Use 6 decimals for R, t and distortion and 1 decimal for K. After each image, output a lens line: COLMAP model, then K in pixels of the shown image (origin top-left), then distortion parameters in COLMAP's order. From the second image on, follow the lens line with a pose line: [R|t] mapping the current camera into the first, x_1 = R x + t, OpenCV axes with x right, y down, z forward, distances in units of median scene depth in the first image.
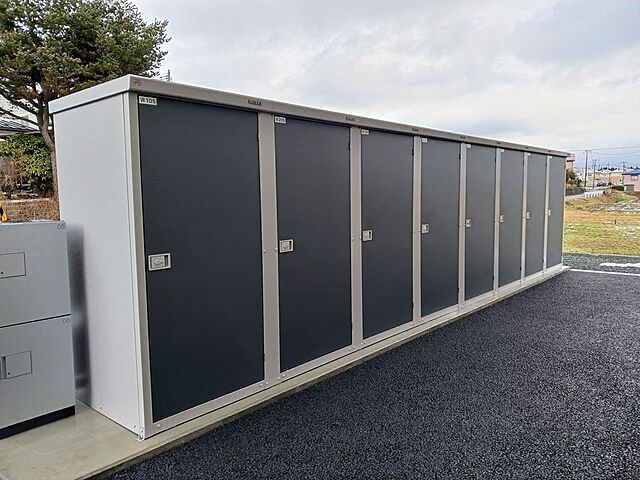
lens RADIAL K [[492.8, 0, 321.0], [0, 492.8, 239.3], [0, 0, 1]] dist [0.004882, -0.002459]
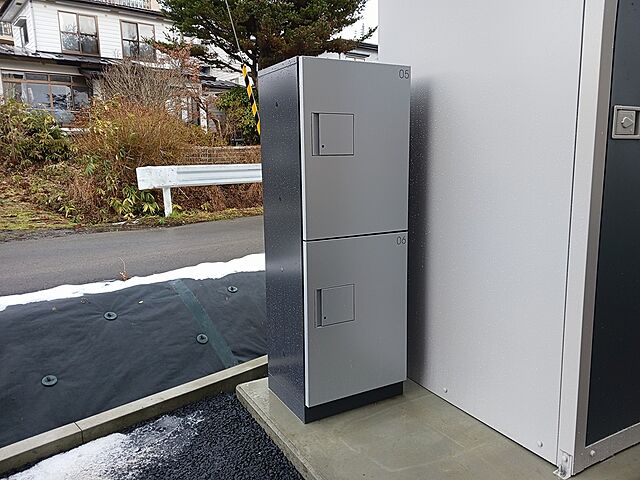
lens RADIAL K [[492.8, 0, 319.8], [0, 492.8, 240.6], [0, 0, 1]] dist [0.004882, -0.002459]
pose [[0.935771, 0.055457, -0.348219, -0.070144], [-0.028189, 0.996160, 0.082894, 0.020648], [0.351479, -0.067754, 0.933741, 0.072269]]
